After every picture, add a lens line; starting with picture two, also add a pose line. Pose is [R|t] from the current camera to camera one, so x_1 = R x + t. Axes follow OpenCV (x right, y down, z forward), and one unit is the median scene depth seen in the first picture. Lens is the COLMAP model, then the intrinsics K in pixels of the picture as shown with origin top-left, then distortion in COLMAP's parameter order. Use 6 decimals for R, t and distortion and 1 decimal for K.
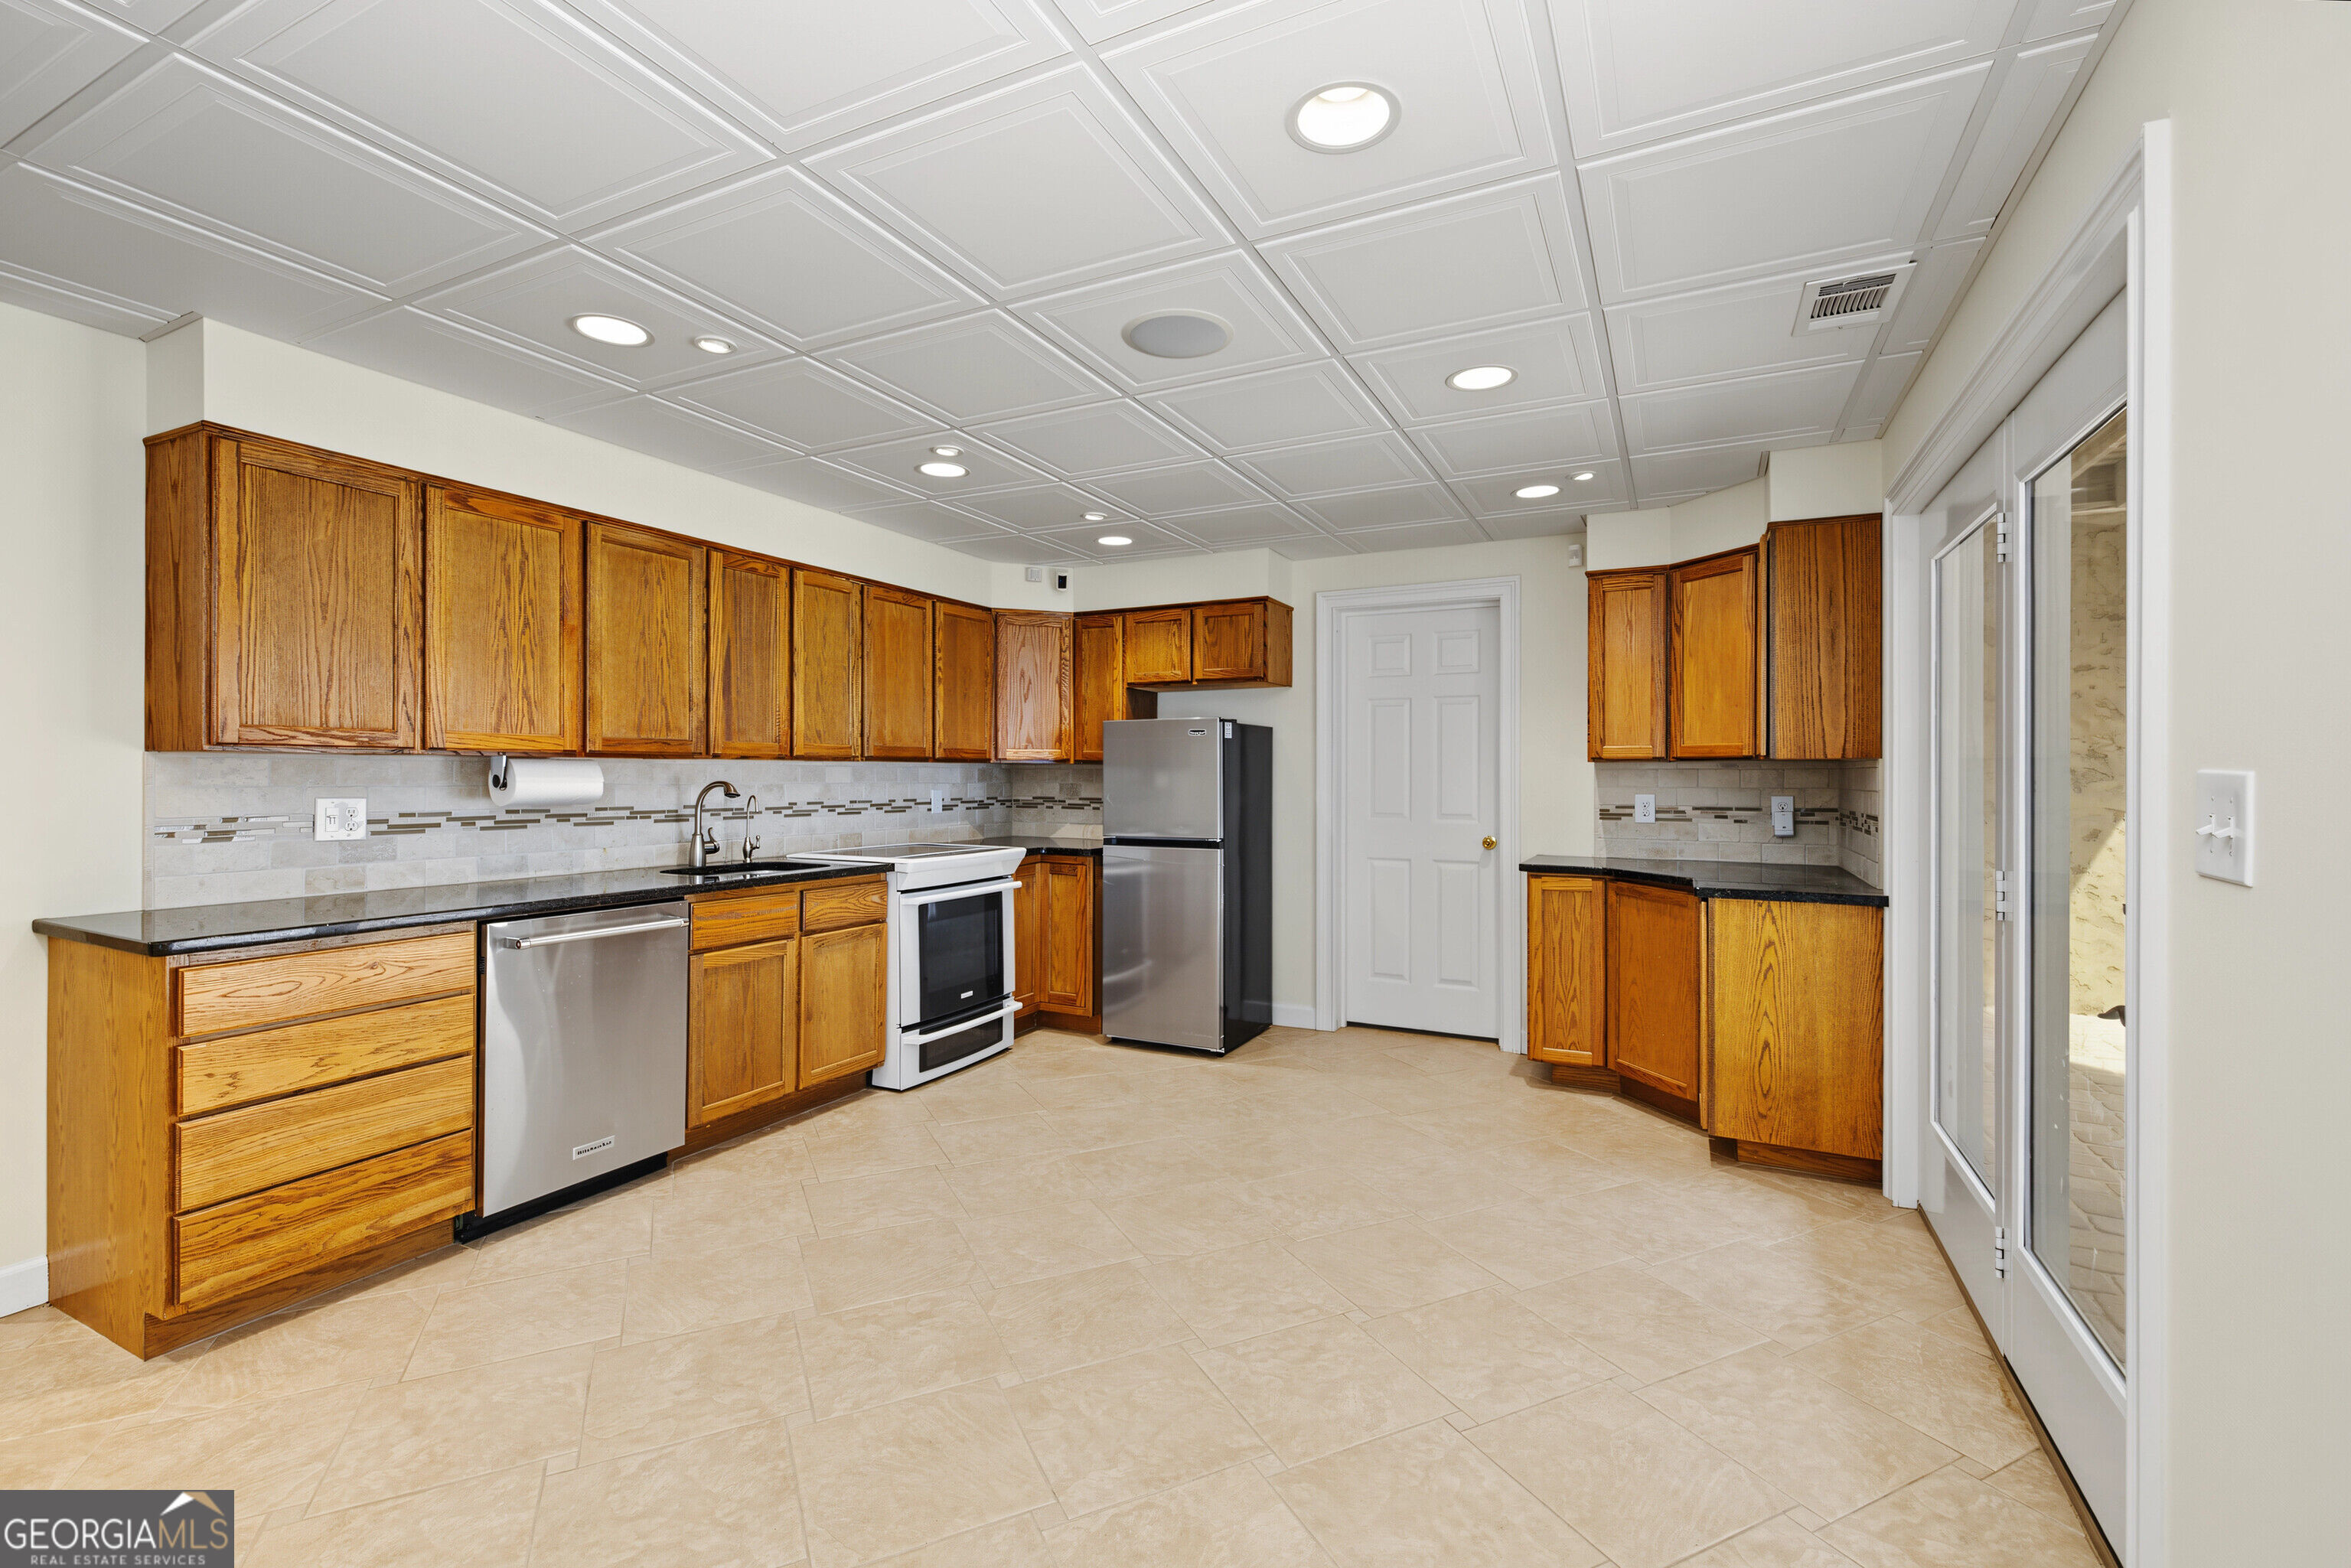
lens RADIAL K [[1018.9, 0, 1182.4], [0, 1018.9, 775.3], [0, 0, 1]] dist [0.002807, -0.000282]
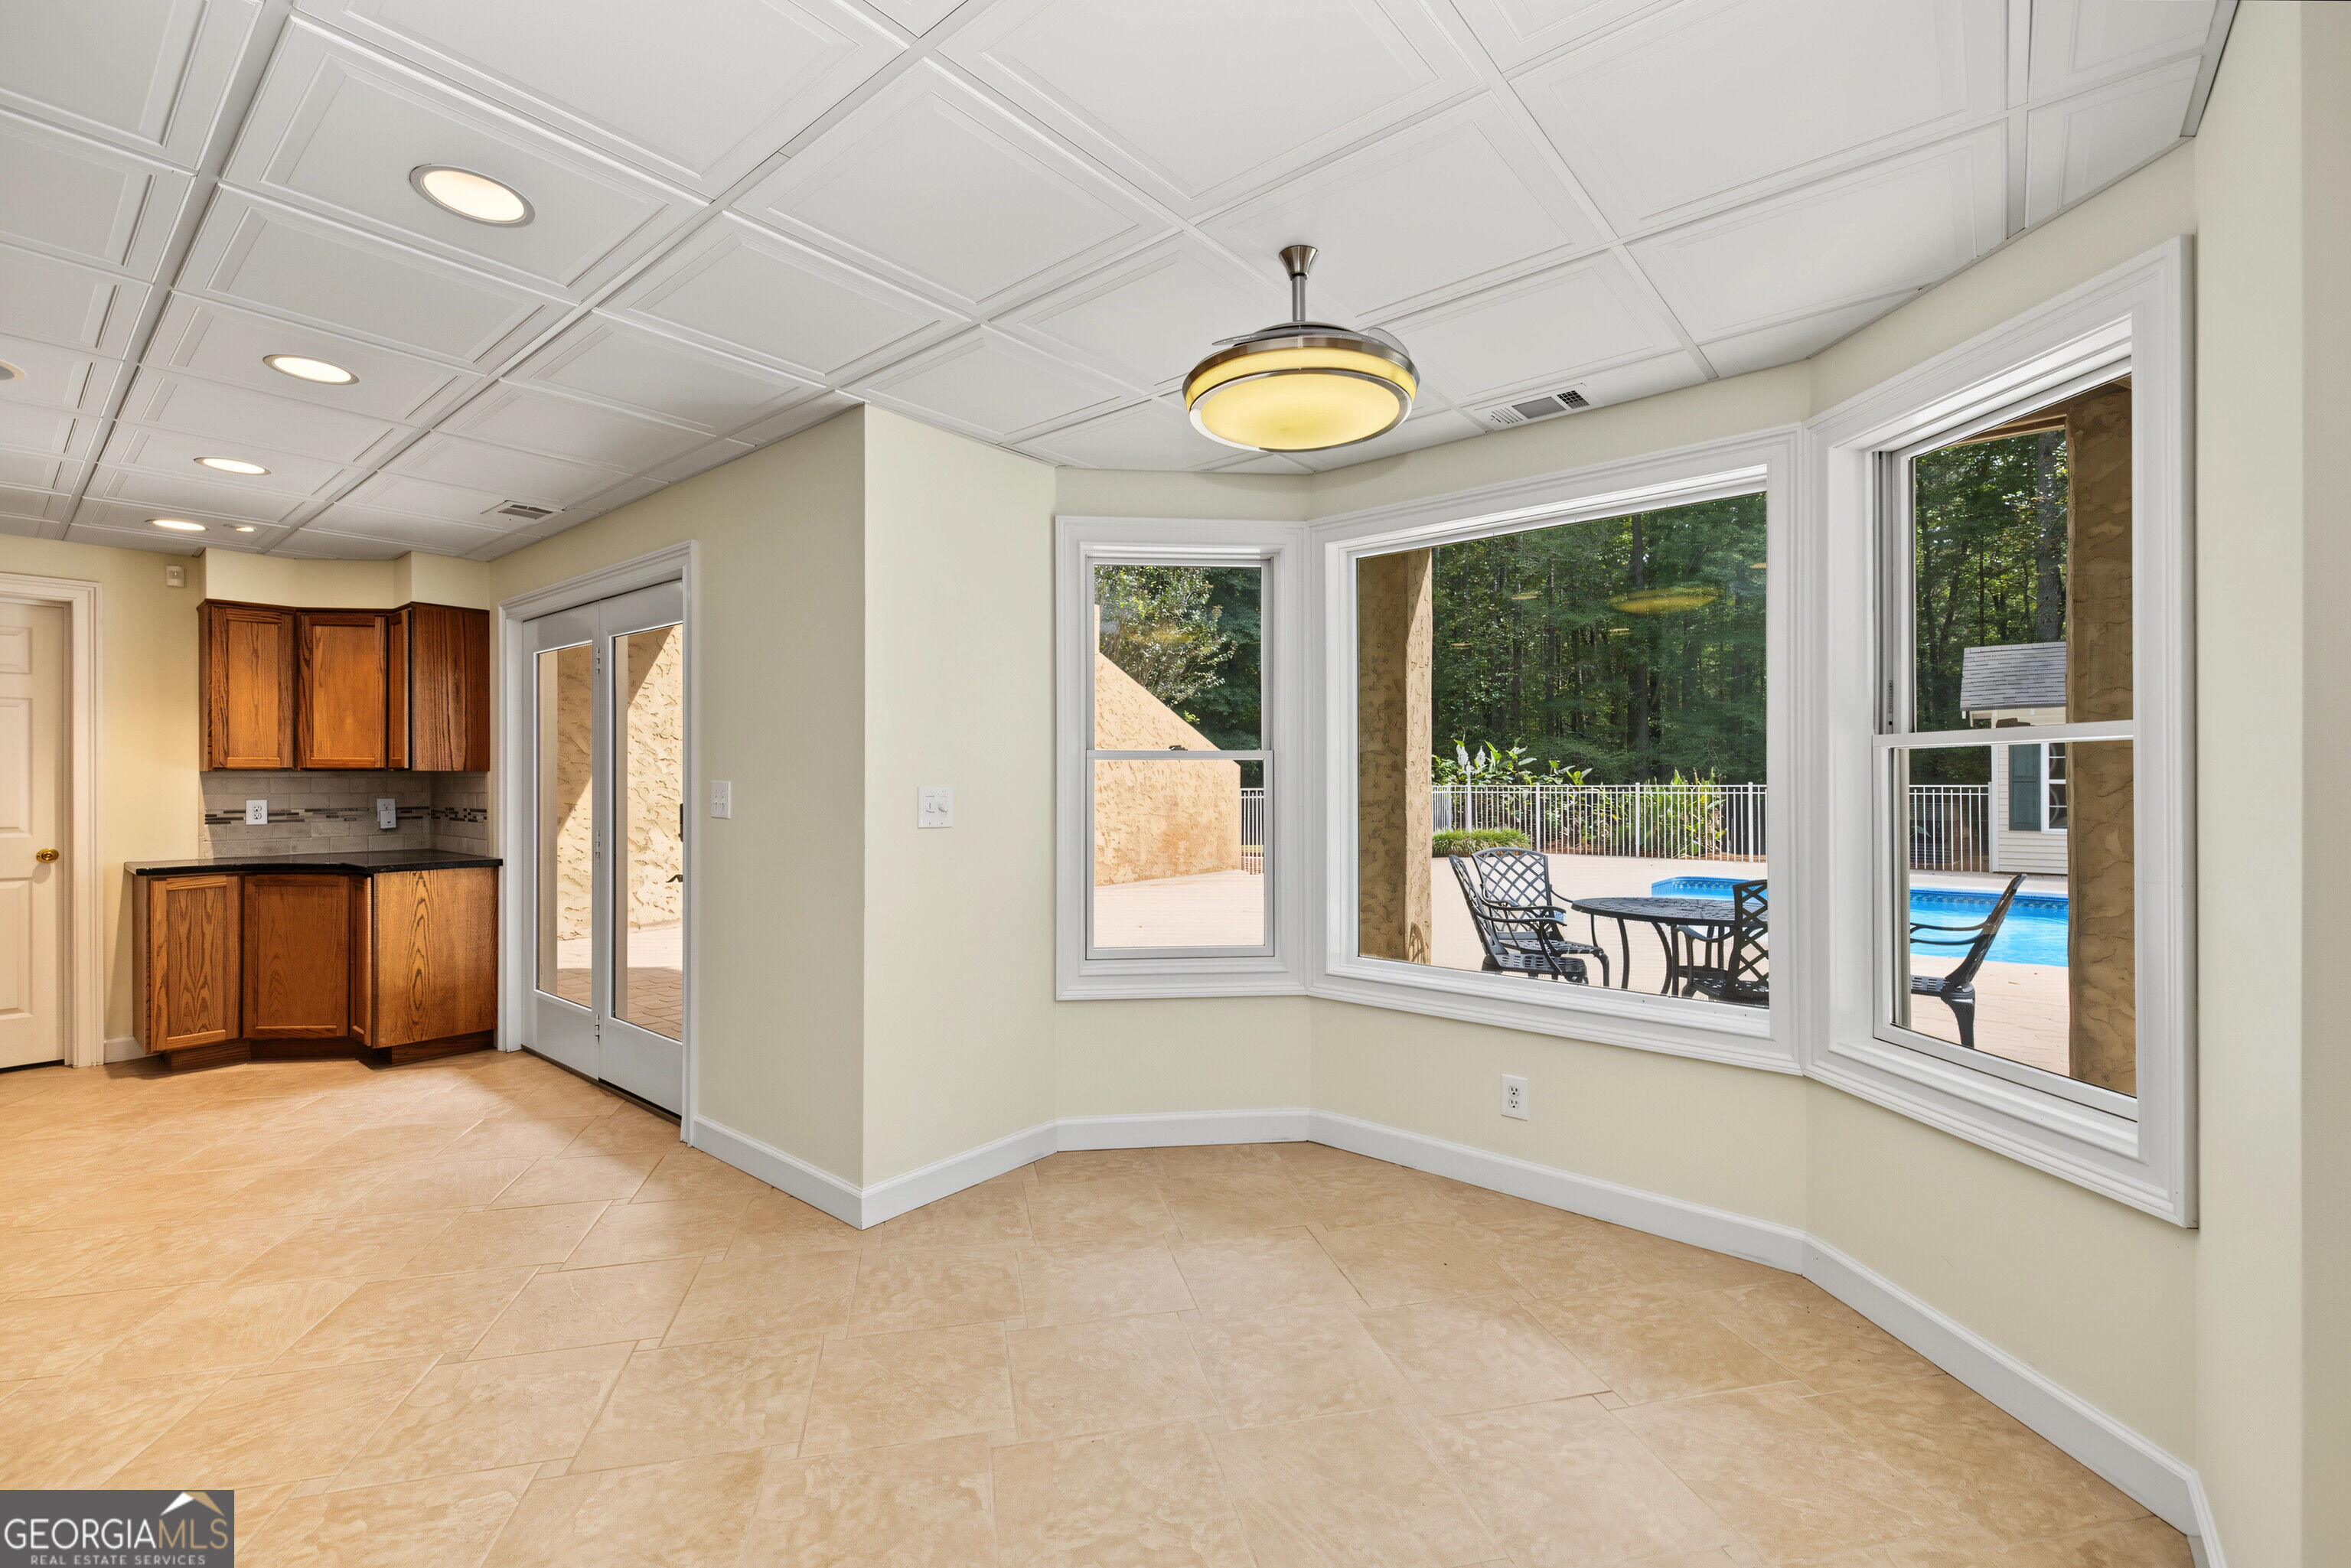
lens RADIAL K [[1018.9, 0, 1178.7], [0, 1018.9, 778.3], [0, 0, 1]] dist [0.002807, -0.000282]
pose [[0.224877, -0.003060, 0.974382, -0.484232], [0.004413, 0.999988, 0.002122, -0.004135], [-0.974377, 0.003822, 0.224888, -0.298565]]
